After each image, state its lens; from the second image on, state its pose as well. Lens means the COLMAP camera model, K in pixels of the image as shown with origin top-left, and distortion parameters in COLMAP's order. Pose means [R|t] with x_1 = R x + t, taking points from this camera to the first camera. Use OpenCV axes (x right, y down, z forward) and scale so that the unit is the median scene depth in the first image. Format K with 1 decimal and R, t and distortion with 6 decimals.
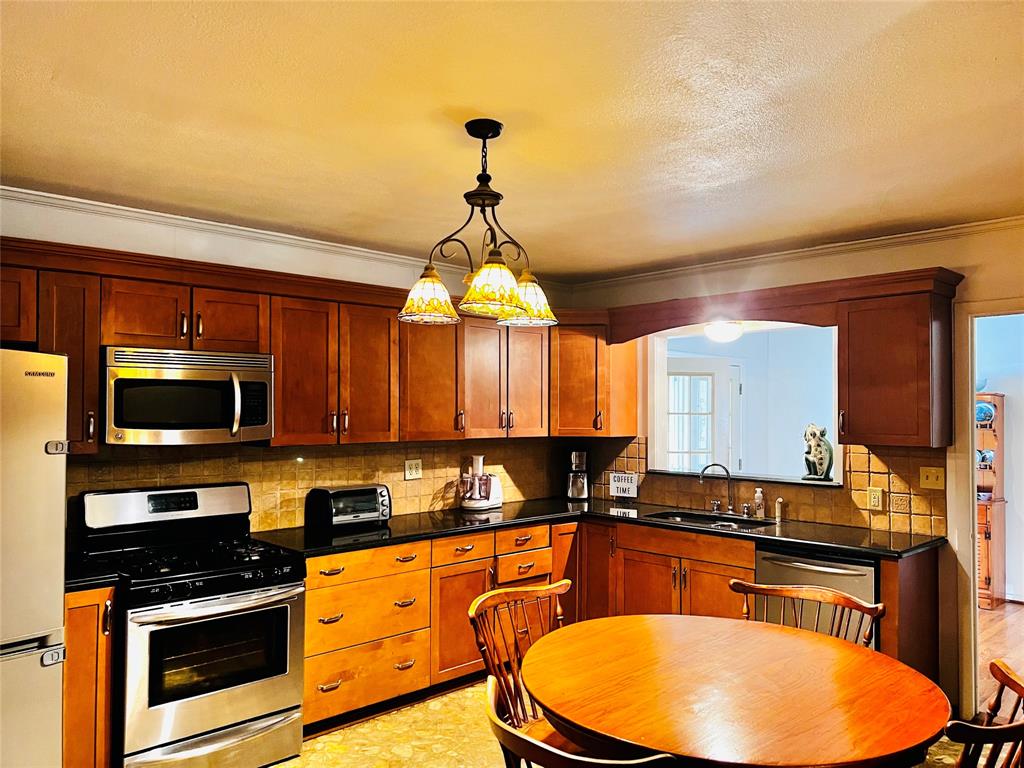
lens RADIAL K [[764.0, 0, 520.5], [0, 764.0, 388.8], [0, 0, 1]] dist [0.045027, -0.023794]
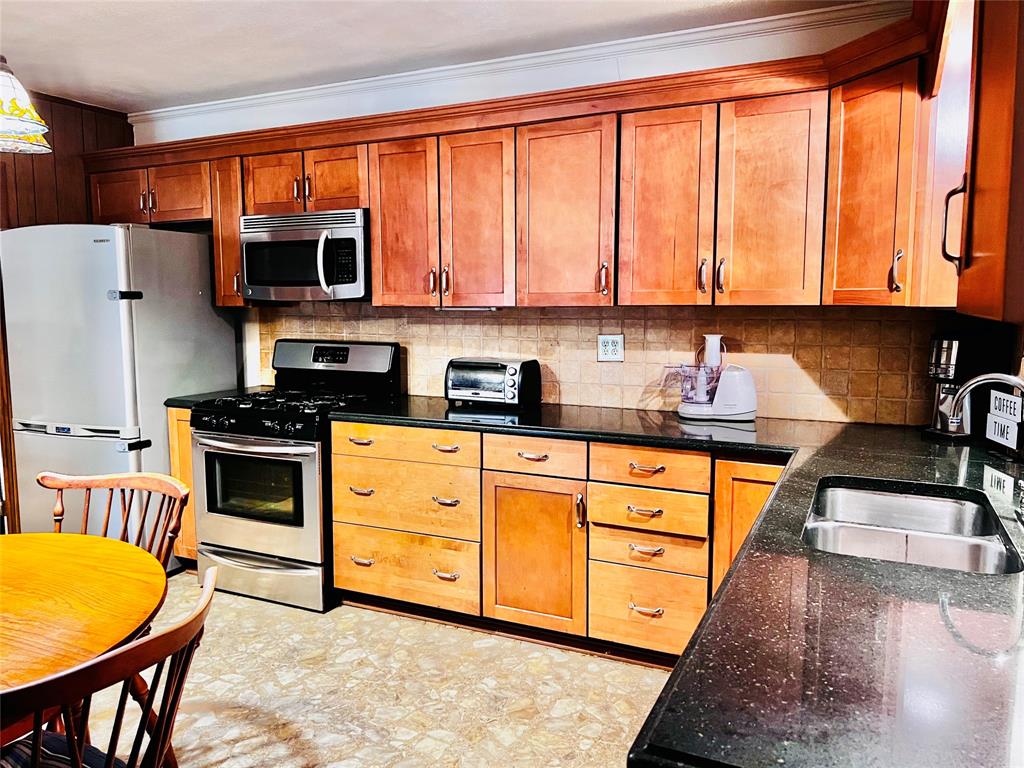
lens RADIAL K [[764.0, 0, 515.6], [0, 764.0, 380.0], [0, 0, 1]] dist [0.045027, -0.023794]
pose [[0.344142, 0.093746, -0.934226, 0.514095], [0.028232, 0.993520, 0.110095, 0.053570], [0.938493, -0.064263, 0.339266, 0.670419]]
